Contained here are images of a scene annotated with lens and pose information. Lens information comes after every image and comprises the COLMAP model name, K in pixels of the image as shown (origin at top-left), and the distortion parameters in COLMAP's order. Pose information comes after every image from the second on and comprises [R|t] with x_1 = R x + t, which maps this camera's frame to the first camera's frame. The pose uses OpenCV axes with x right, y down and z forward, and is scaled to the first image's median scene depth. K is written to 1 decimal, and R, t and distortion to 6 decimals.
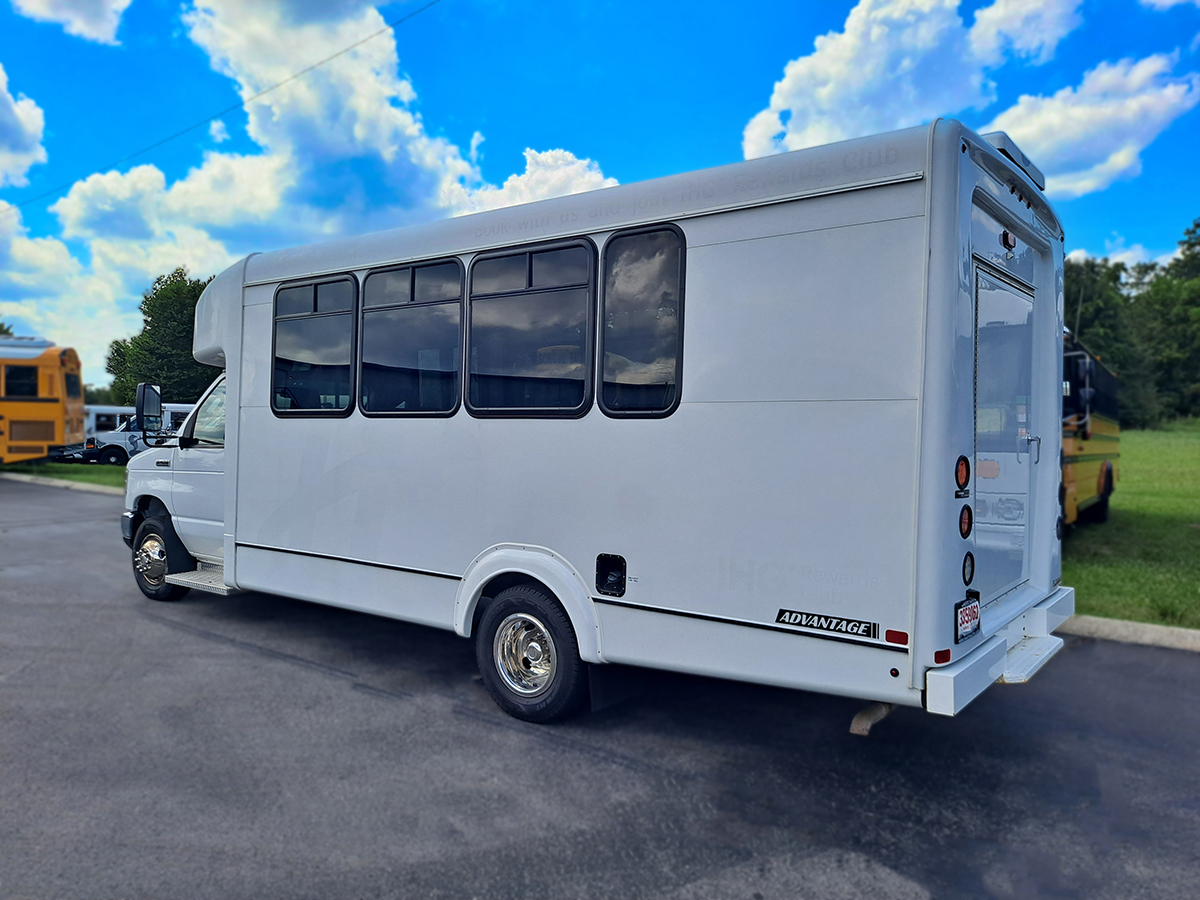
lens RADIAL K [[886.3, 0, 599.6], [0, 886.3, 447.6], [0, 0, 1]] dist [0.035546, -0.025847]
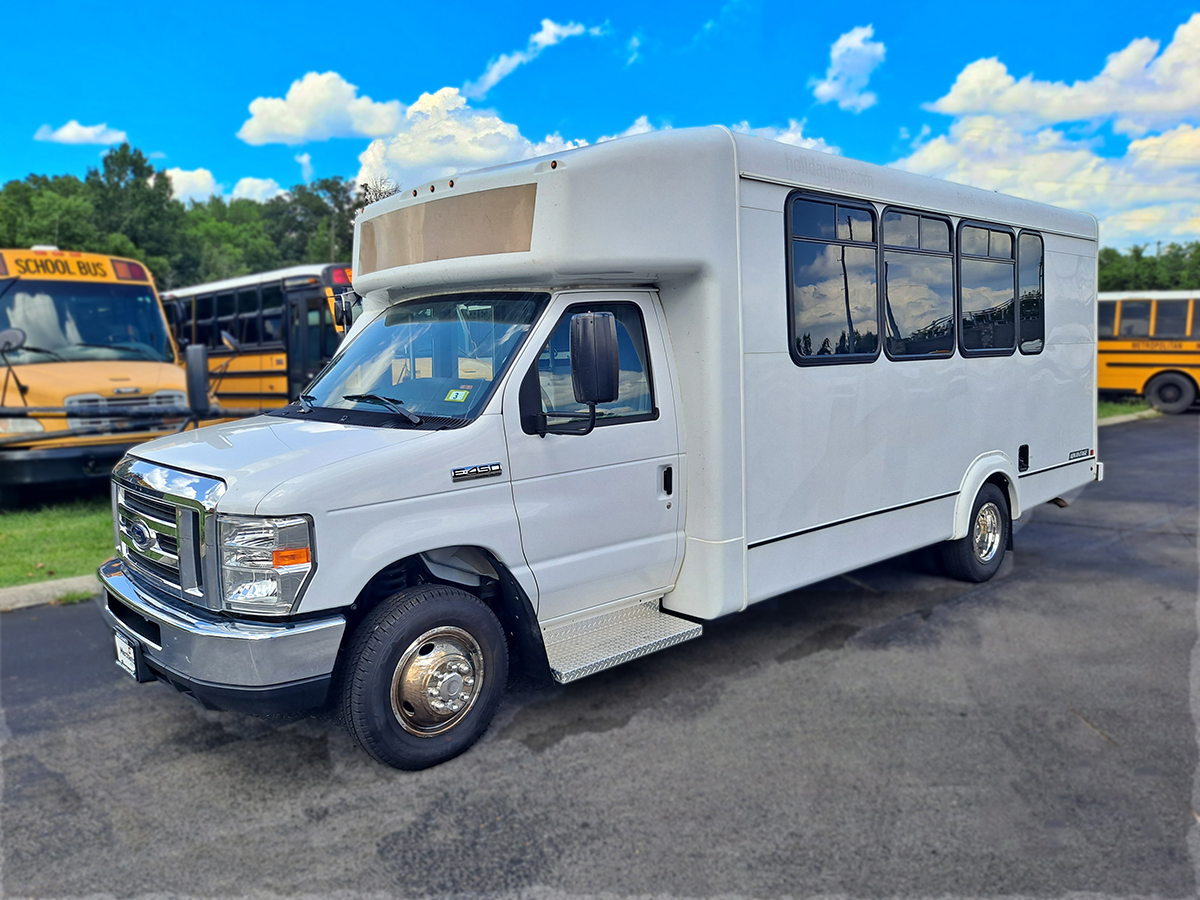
lens RADIAL K [[886.3, 0, 599.2], [0, 886.3, 450.3], [0, 0, 1]] dist [0.035546, -0.025847]
pose [[0.178440, -0.135120, 0.974629, -1.287205], [0.029198, 0.990817, 0.132018, -0.076028], [-0.983517, 0.004900, 0.180747, 1.143156]]
